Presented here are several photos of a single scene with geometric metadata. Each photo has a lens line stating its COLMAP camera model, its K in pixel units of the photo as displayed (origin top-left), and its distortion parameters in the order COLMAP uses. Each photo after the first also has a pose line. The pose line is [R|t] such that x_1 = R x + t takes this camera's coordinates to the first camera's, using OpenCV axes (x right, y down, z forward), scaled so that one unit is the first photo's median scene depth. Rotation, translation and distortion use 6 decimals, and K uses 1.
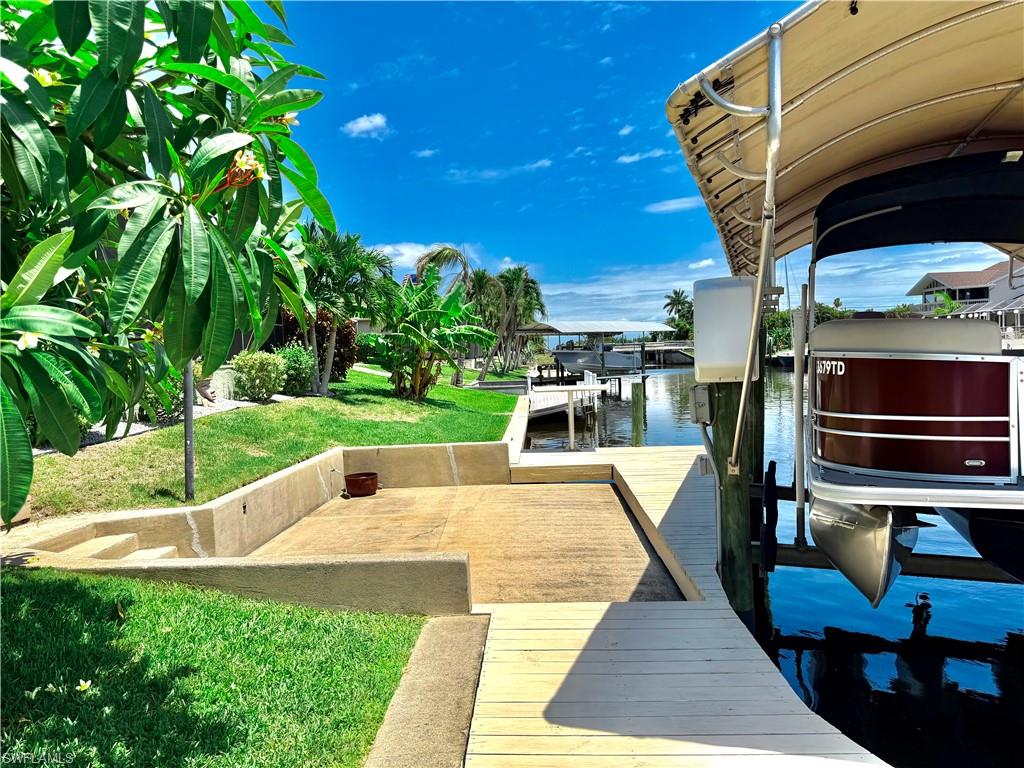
lens RADIAL K [[722.4, 0, 514.3], [0, 722.4, 391.3], [0, 0, 1]] dist [0.009277, -0.003528]
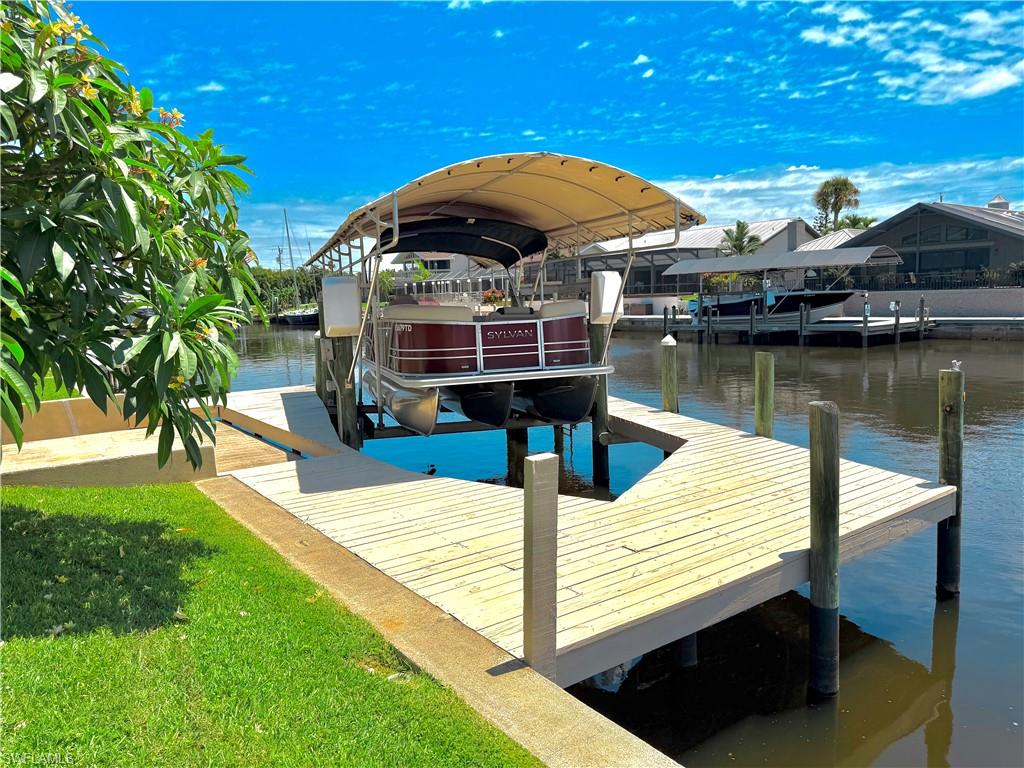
lens RADIAL K [[722.4, 0, 521.5], [0, 722.4, 378.8], [0, 0, 1]] dist [0.009277, -0.003528]
pose [[0.779108, -0.057991, 0.624201, -0.409650], [0.032765, 0.998118, 0.051834, 0.011652], [-0.626032, -0.019932, 0.779542, -0.563379]]
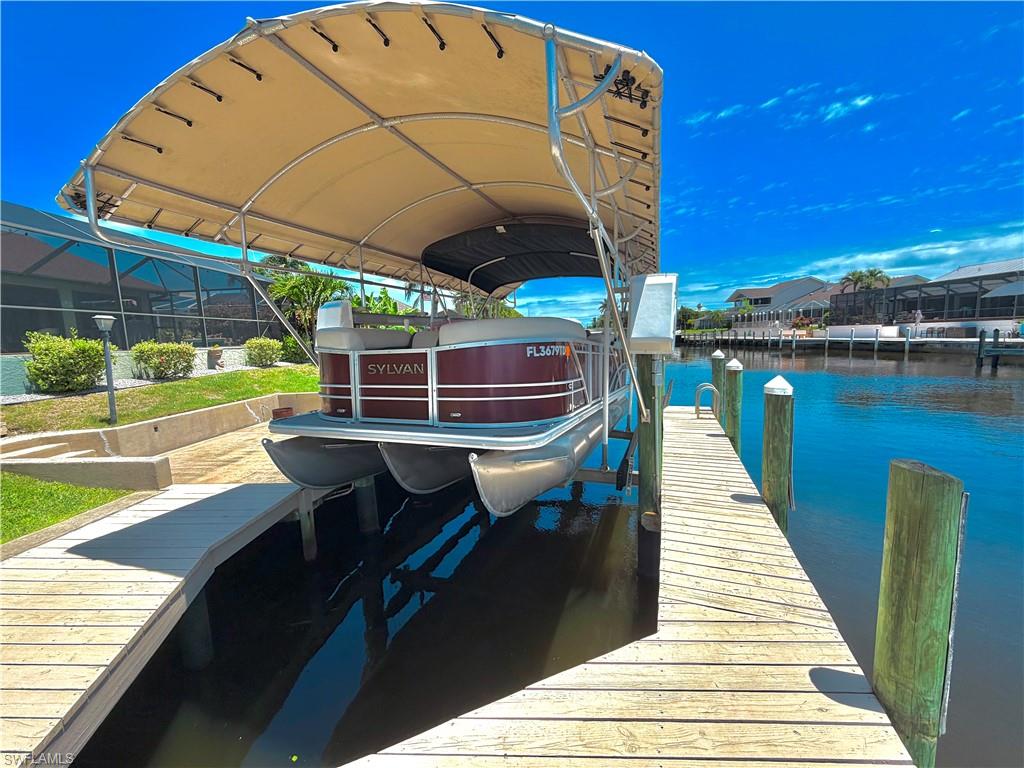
lens RADIAL K [[411.3, 0, 516.8], [0, 411.3, 386.0], [0, 0, 1]] dist [-0.001865, -0.000519]
pose [[0.999797, 0.000872, -0.020127, 0.627147], [0.000538, 0.997550, 0.069950, -0.018492], [0.020139, -0.069946, 0.997347, 0.004112]]
